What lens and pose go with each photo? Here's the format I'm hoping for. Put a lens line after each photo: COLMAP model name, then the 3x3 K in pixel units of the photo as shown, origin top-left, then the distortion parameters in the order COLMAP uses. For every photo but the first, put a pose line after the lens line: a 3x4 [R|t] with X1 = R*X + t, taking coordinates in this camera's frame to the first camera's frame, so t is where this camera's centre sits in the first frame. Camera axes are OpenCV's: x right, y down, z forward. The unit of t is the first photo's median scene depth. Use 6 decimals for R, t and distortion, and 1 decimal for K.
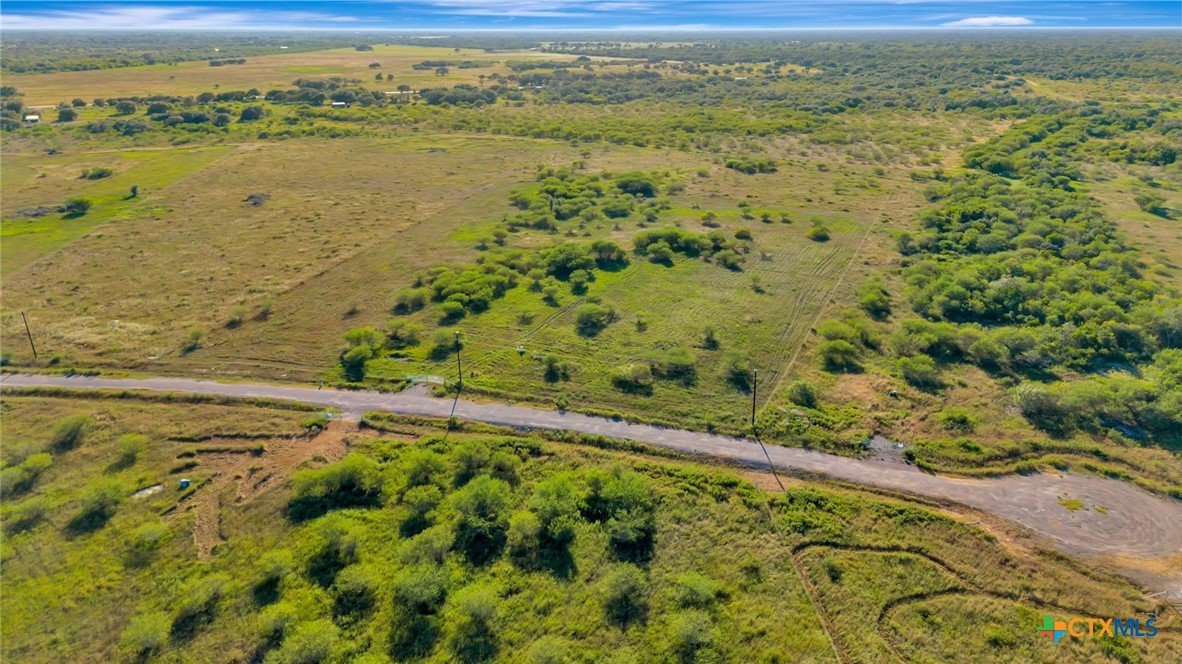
lens RADIAL K [[789.2, 0, 585.4], [0, 789.2, 332.1], [0, 0, 1]] dist [0.030128, -0.029280]
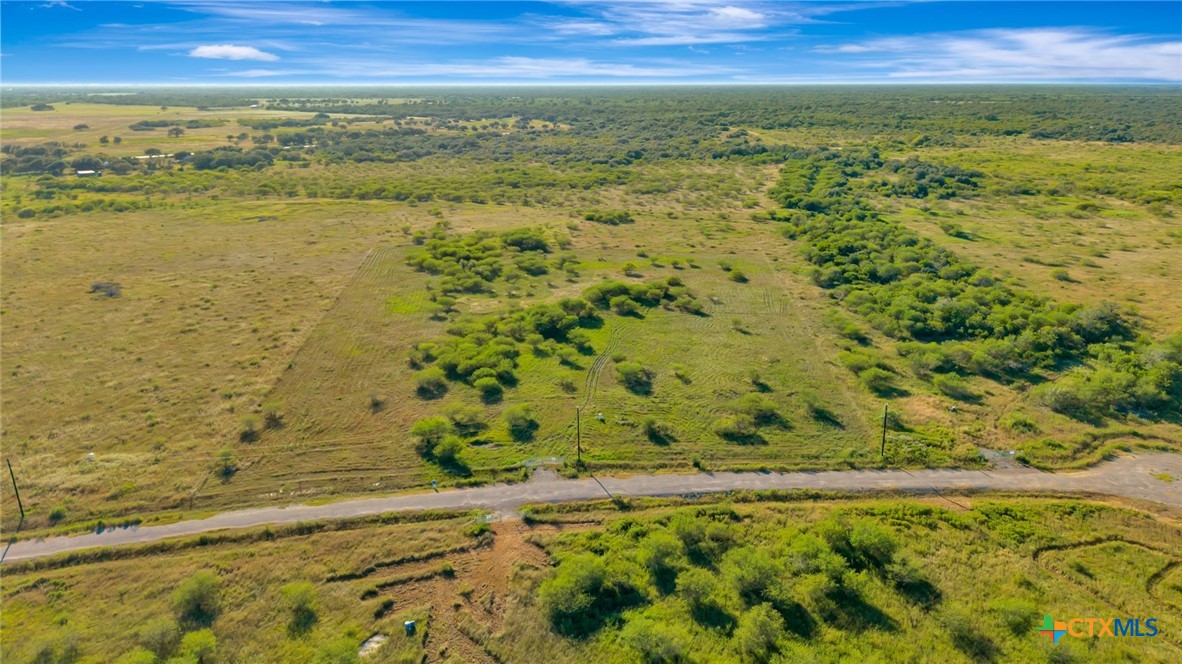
lens RADIAL K [[789.2, 0, 585.4], [0, 789.2, 332.1], [0, 0, 1]] dist [0.030128, -0.029280]
pose [[0.938123, -0.104564, 0.330138, -0.370839], [0.125110, 0.991272, -0.041549, -0.039921], [-0.322913, 0.080282, 0.943018, 0.074865]]
